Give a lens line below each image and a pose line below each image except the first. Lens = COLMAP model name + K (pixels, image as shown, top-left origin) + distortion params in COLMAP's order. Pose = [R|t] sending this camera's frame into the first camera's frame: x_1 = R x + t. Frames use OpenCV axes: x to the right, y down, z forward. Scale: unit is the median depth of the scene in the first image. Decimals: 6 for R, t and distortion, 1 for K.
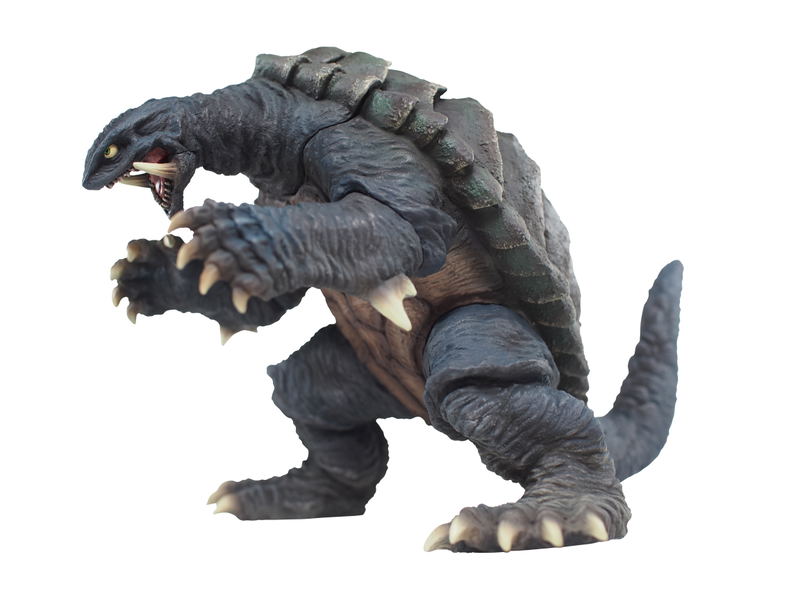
lens RADIAL K [[1160.5, 0, 400.0], [0, 1160.5, 300.0], [0, 0, 1]] dist [-0.175216, -0.044404]
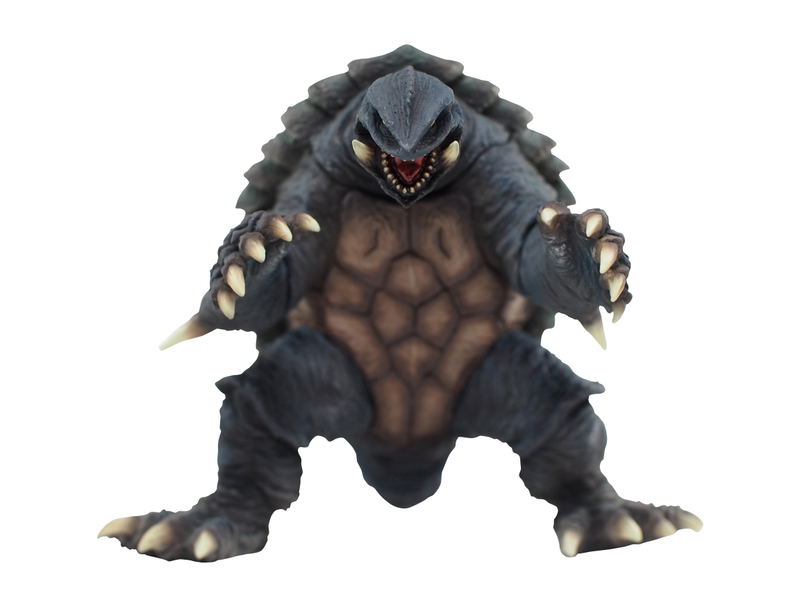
lens RADIAL K [[1153.0, 0, 400.0], [0, 1153.0, 300.0], [0, 0, 1]] dist [-0.037138, -0.045449]
pose [[0.543734, 0.105139, 0.832646, -0.962193], [-0.072584, 0.994296, -0.078152, 0.072413], [-0.836113, -0.017943, 0.548264, 0.537498]]
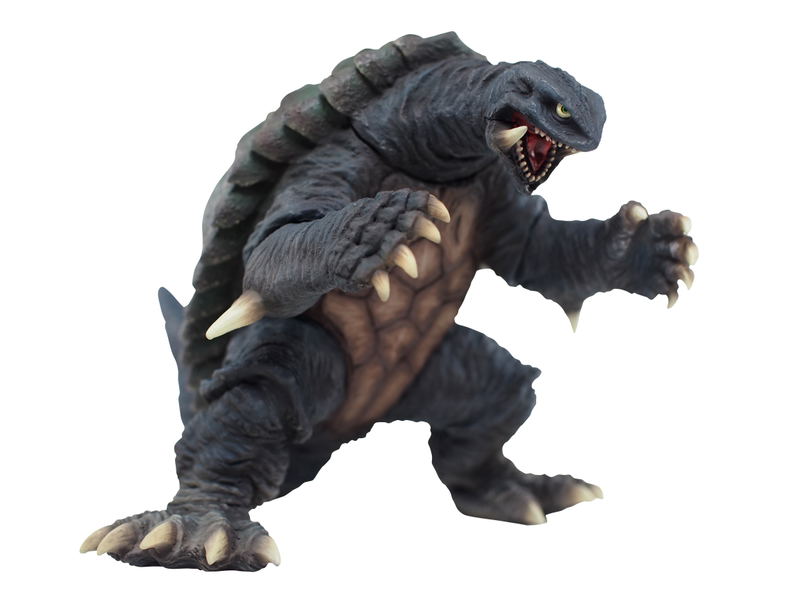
lens RADIAL K [[1148.7, 0, 400.0], [0, 1148.7, 300.0], [0, 0, 1]] dist [-0.147128, 0.006992]
pose [[0.002837, 0.101572, 0.994824, -1.123985], [-0.041064, 0.994001, -0.101371, 0.111148], [-0.999152, -0.040564, 0.006991, 1.128337]]
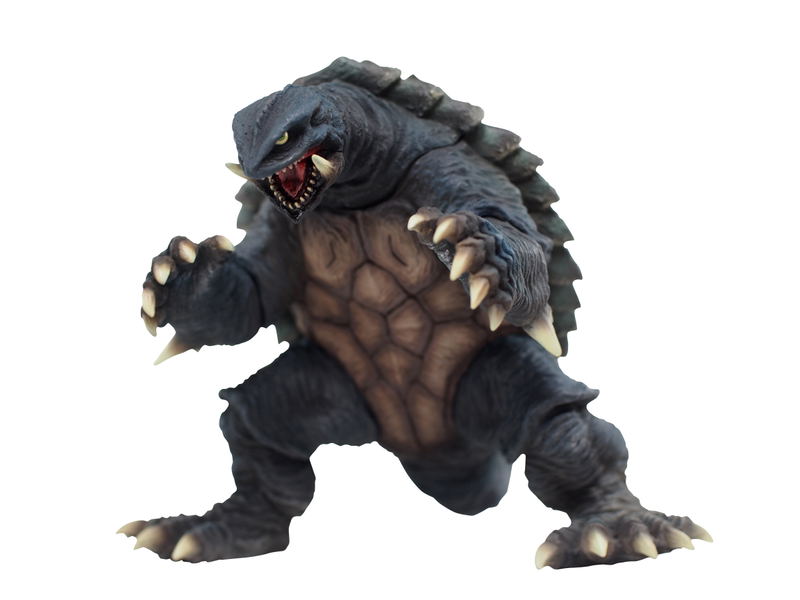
lens RADIAL K [[1153.0, 0, 400.0], [0, 1153.0, 300.0], [0, 0, 1]] dist [-0.037138, -0.045449]
pose [[0.792764, 0.069374, 0.605568, -0.698797], [-0.045947, 0.997477, -0.054121, 0.036559], [-0.607794, 0.015081, 0.793951, 0.248652]]
